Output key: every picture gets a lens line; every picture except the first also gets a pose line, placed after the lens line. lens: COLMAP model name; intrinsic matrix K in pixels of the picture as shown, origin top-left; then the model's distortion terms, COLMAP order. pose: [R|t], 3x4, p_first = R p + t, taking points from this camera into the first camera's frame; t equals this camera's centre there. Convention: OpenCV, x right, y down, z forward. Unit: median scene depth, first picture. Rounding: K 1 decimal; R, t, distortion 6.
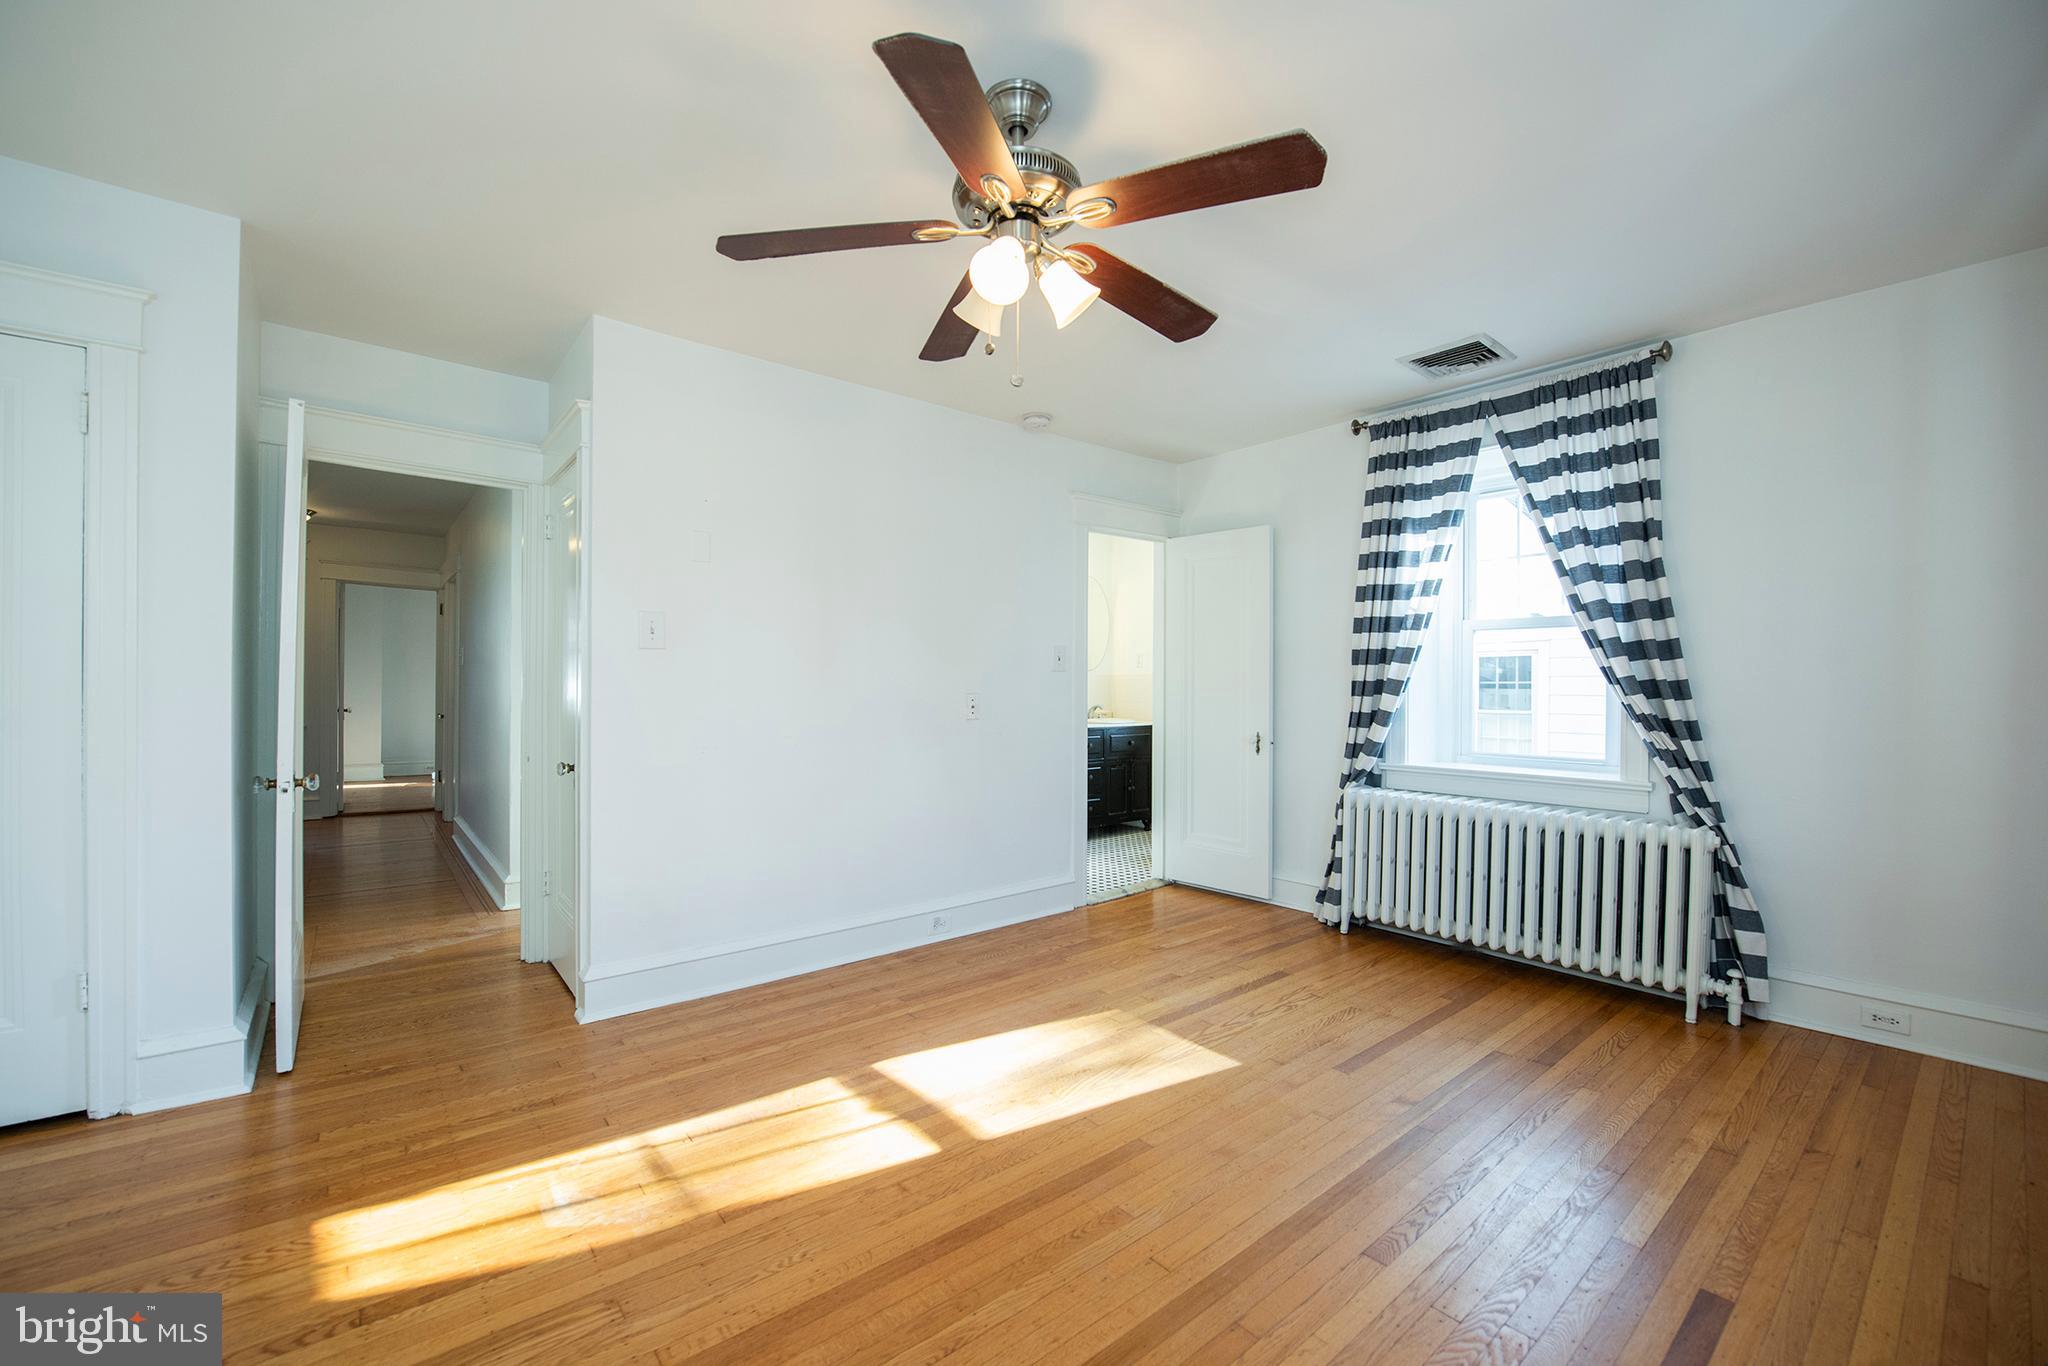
lens RADIAL K [[820.1, 0, 1009.7], [0, 820.1, 685.9], [0, 0, 1]] dist [-0.018134, -0.001329]
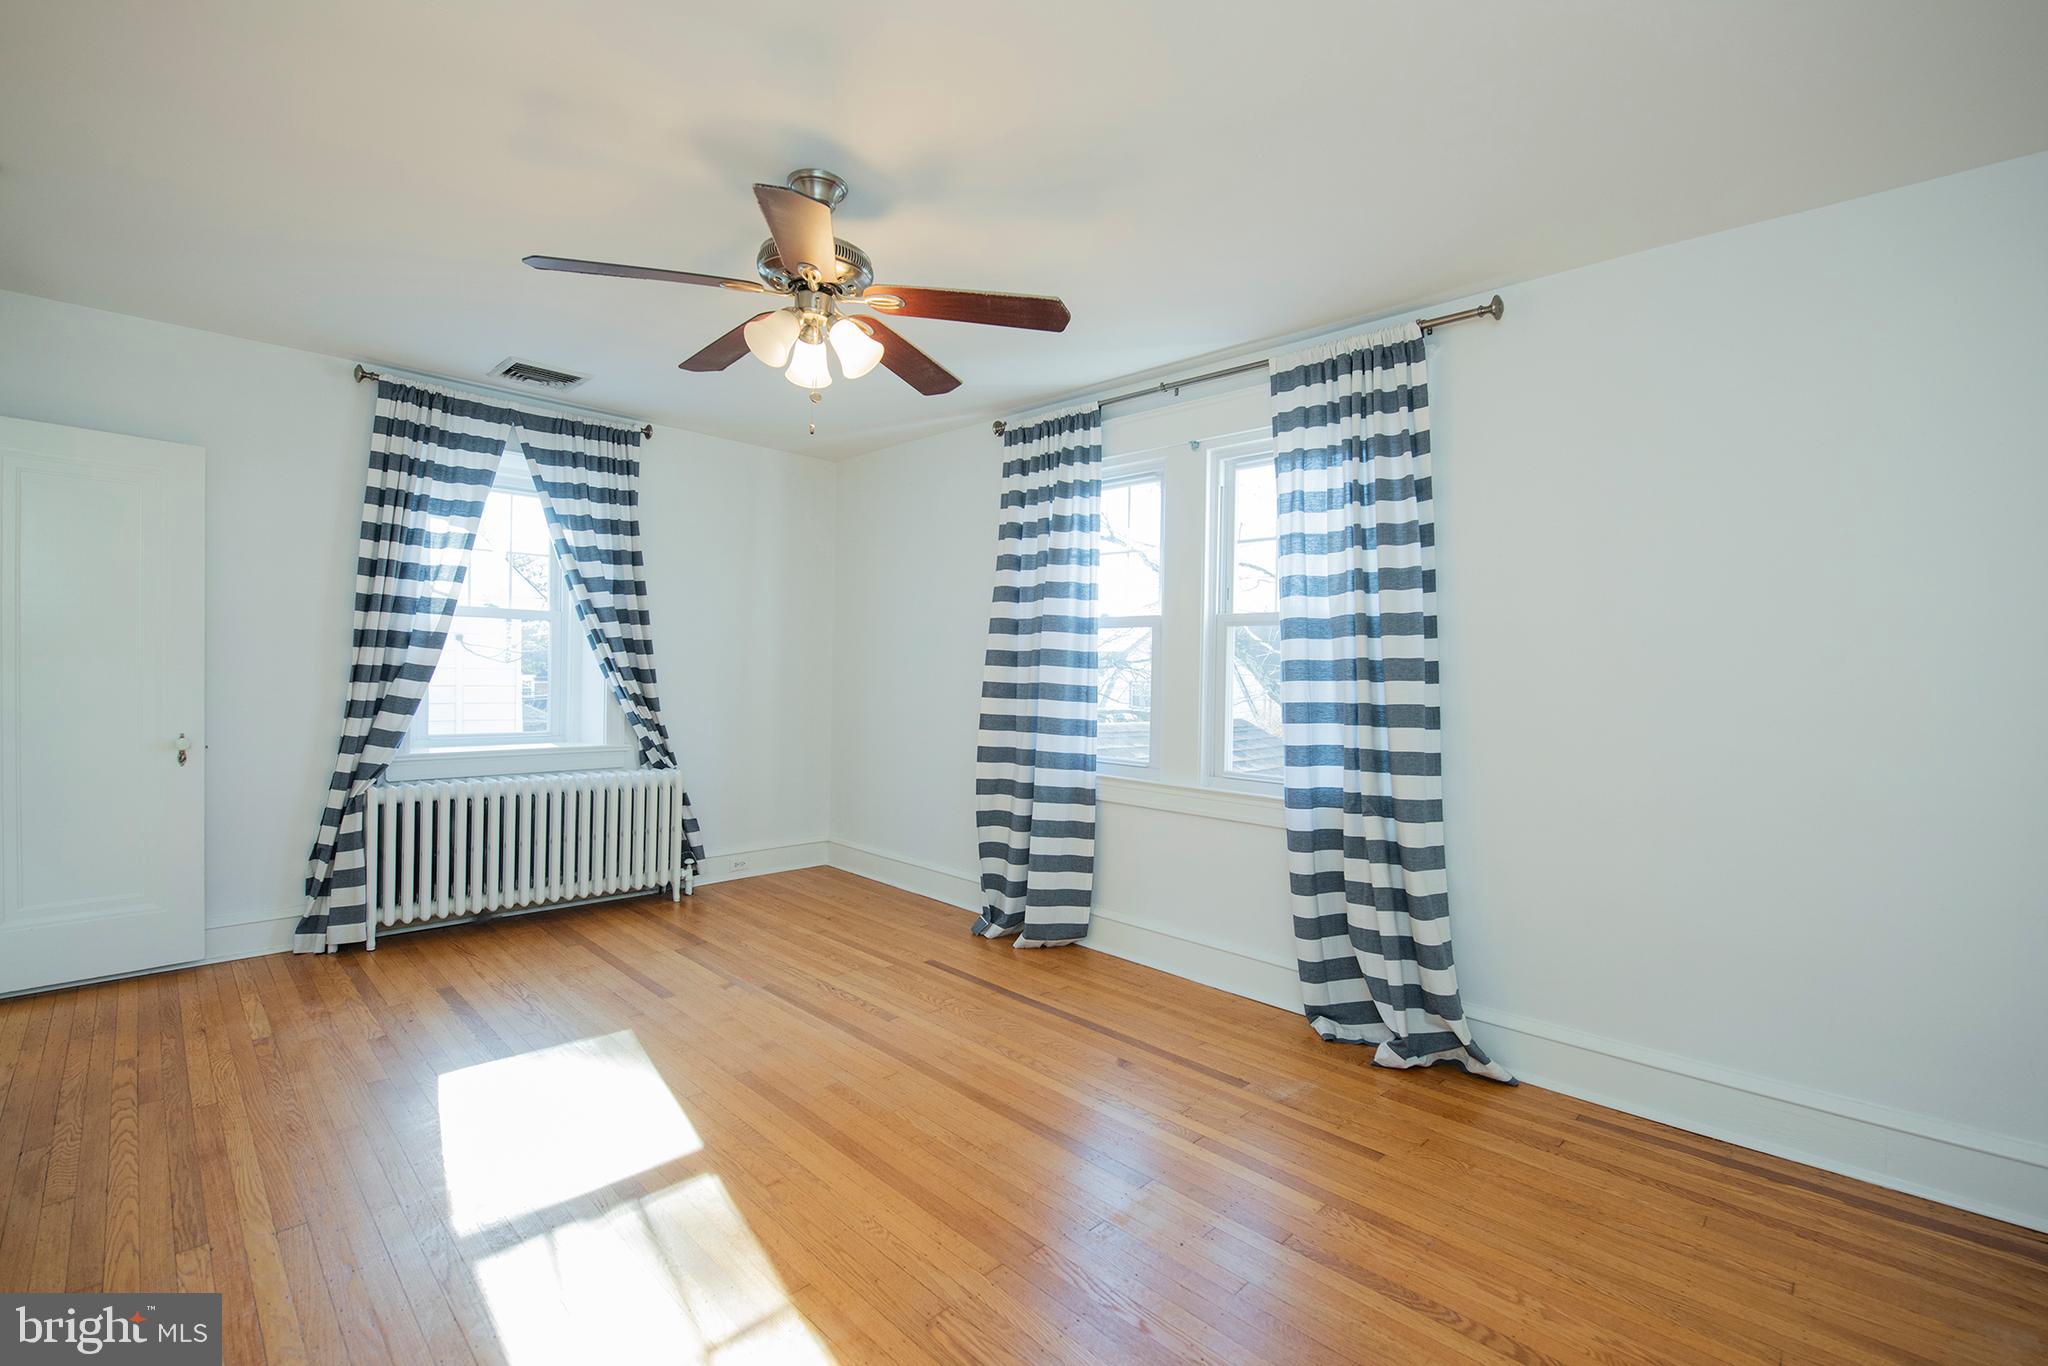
lens RADIAL K [[899.8, 0, 1033.9], [0, 899.8, 681.3], [0, 0, 1]] dist [-0.013361, -0.001759]
pose [[-0.117546, -0.020967, 0.992846, -0.757015], [-0.021103, 0.999604, 0.018611, -0.026888], [-0.992843, -0.018764, -0.117942, 0.485132]]
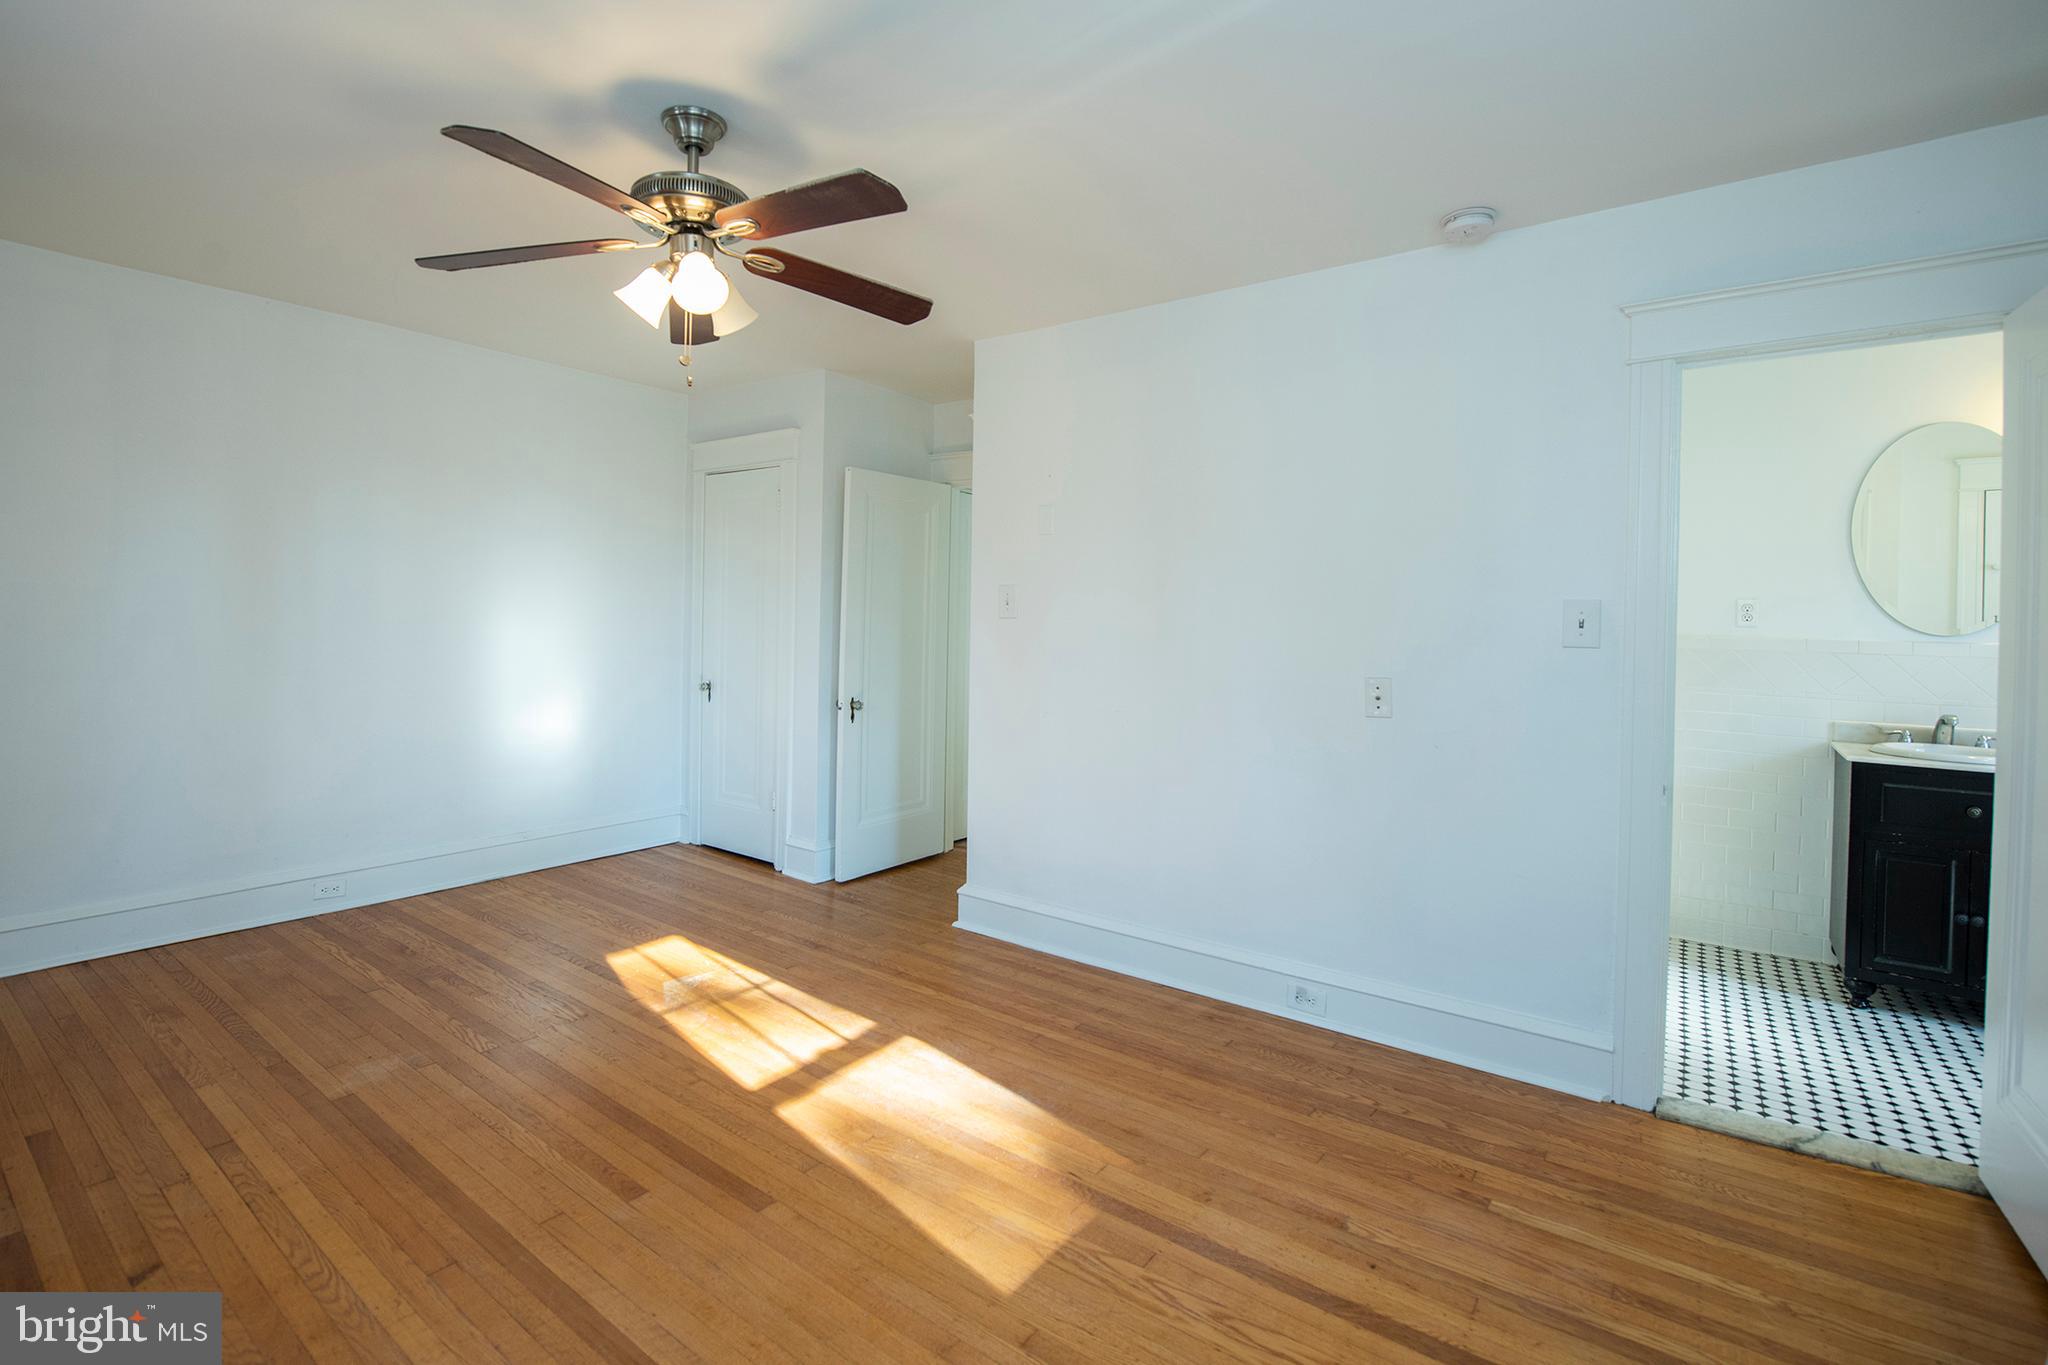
lens RADIAL K [[929.7, 0, 988.7], [0, 929.7, 619.4], [0, 0, 1]] dist [-0.014798, -0.002448]
pose [[0.236629, -0.000484, -0.971600, 0.758128], [-0.019007, 0.999806, -0.005127, -0.035020], [0.971414, 0.019681, 0.236574, 0.642955]]
